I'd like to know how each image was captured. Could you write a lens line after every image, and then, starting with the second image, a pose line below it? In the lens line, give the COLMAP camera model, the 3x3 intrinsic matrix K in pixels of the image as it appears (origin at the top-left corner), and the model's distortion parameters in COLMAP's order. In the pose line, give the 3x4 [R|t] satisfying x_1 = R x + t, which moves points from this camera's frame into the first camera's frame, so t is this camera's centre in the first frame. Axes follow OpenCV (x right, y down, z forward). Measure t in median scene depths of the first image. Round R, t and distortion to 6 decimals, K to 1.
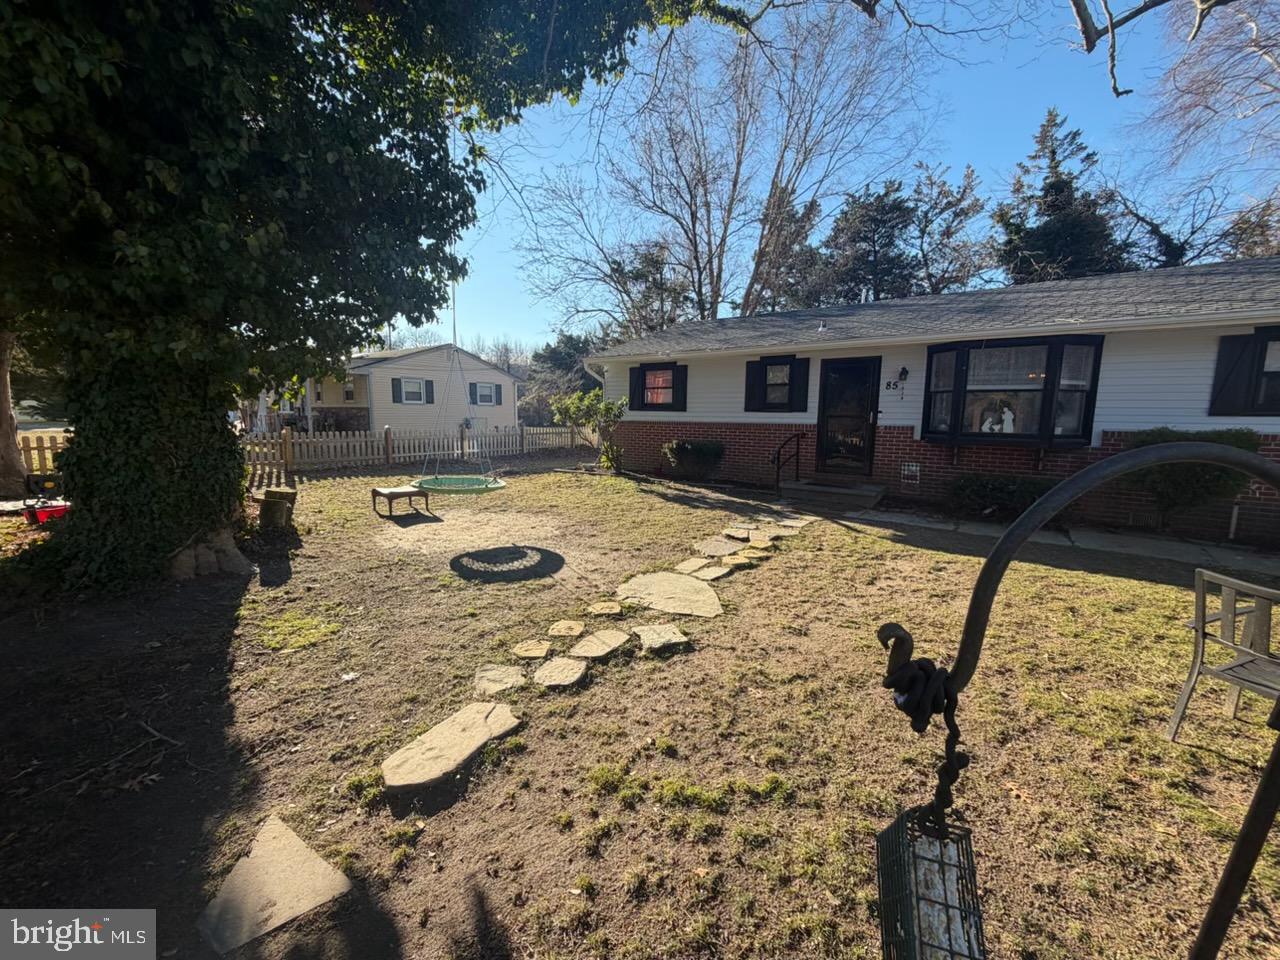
lens RADIAL K [[508.3, 0, 638.4], [0, 508.3, 475.9], [0, 0, 1]] dist [-0.003460, 0.000839]
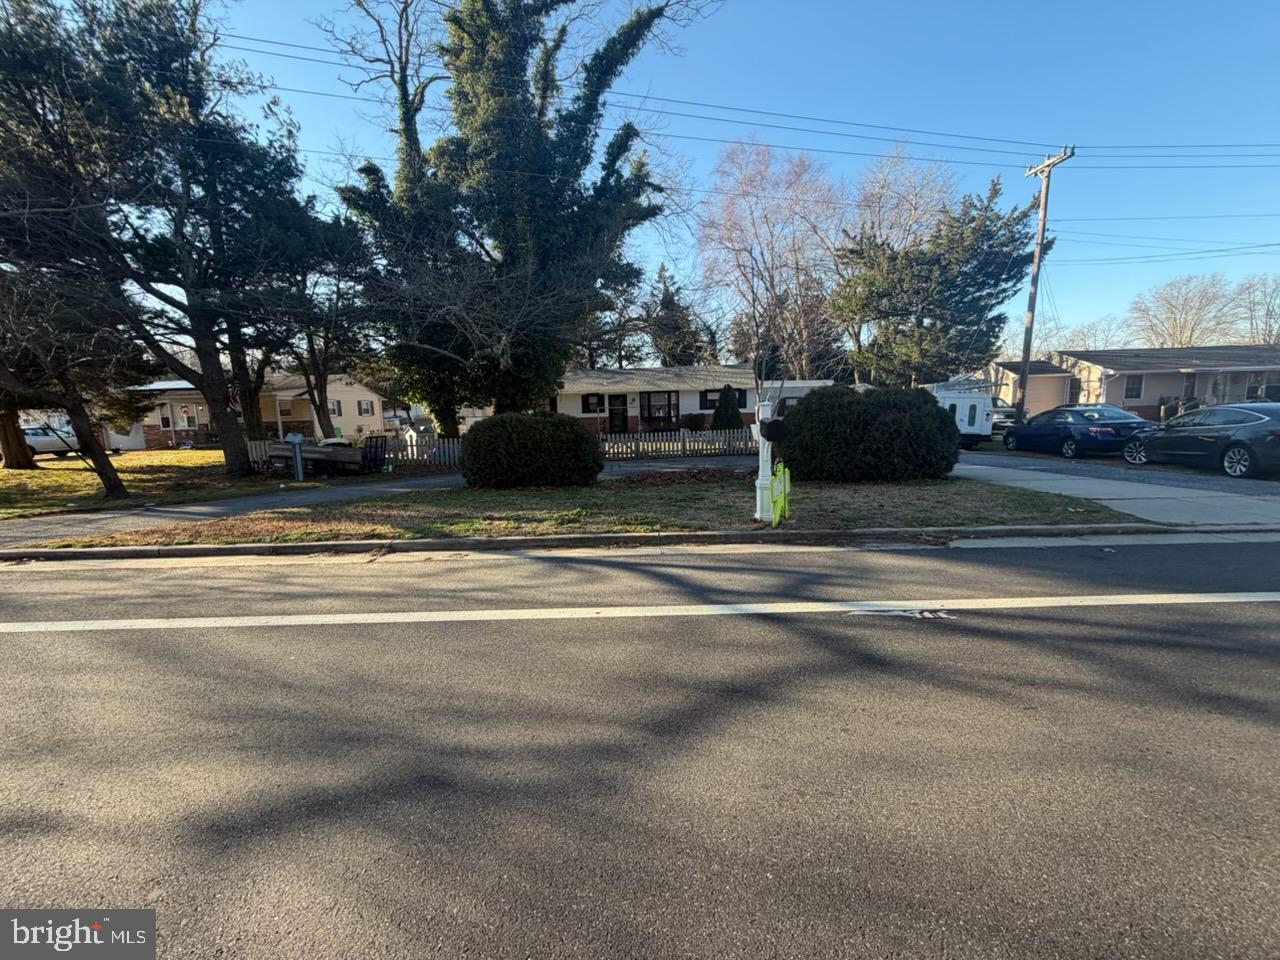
lens RADIAL K [[508.3, 0, 642.2], [0, 508.3, 475.0], [0, 0, 1]] dist [-0.003460, 0.000839]
pose [[0.828209, -0.104160, 0.550655, -0.919767], [0.105807, 0.993967, 0.028878, 0.136460], [-0.550341, 0.034347, 0.834233, -1.246524]]
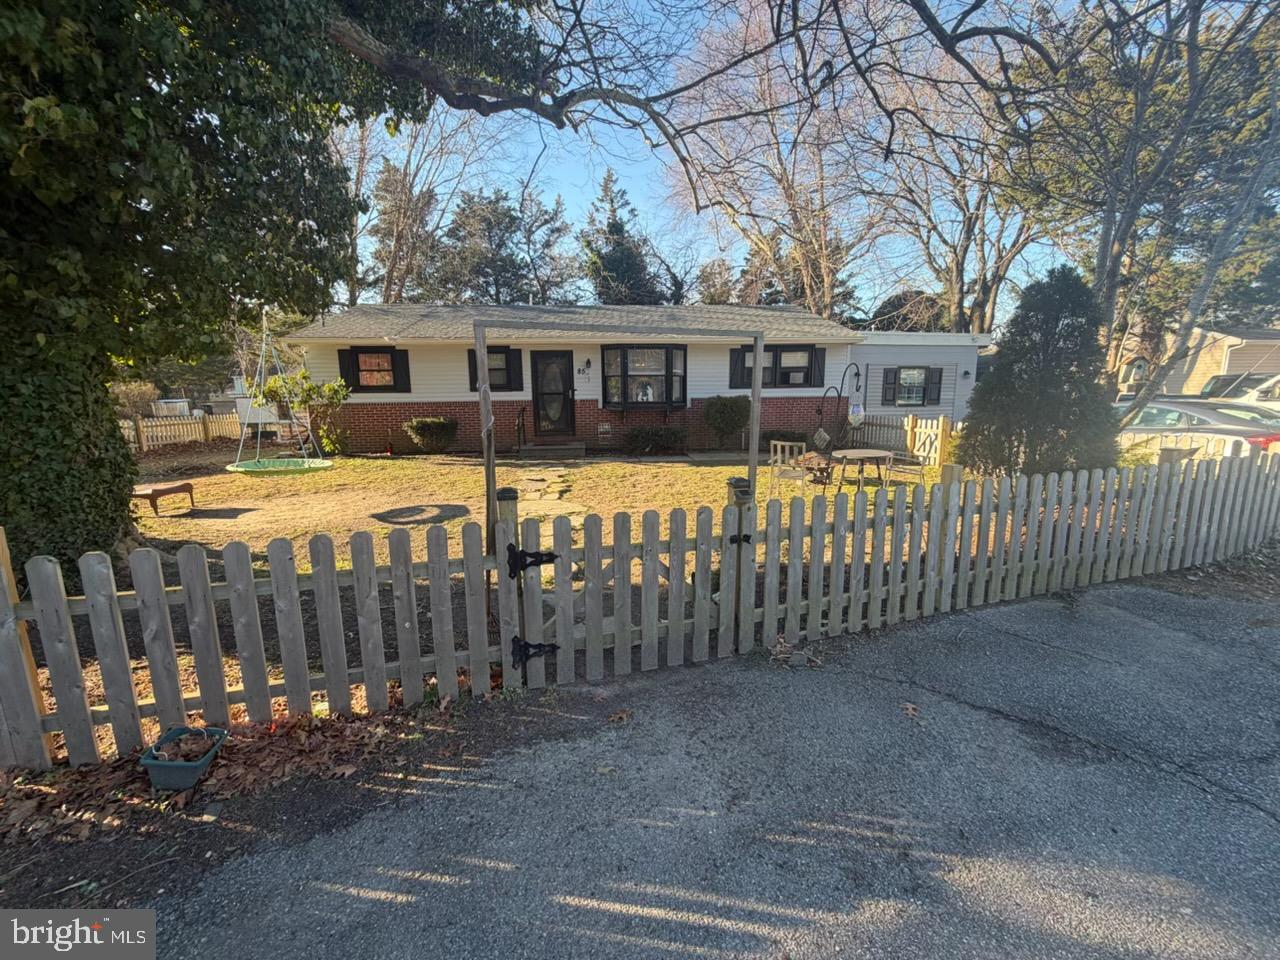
lens RADIAL K [[508.3, 0, 642.7], [0, 508.3, 479.9], [0, 0, 1]] dist [-0.003460, 0.000839]
pose [[0.731019, -0.131141, 0.669637, -0.279408], [0.103728, 0.991310, 0.080902, 0.021294], [-0.674427, 0.010319, 0.738269, -0.131447]]
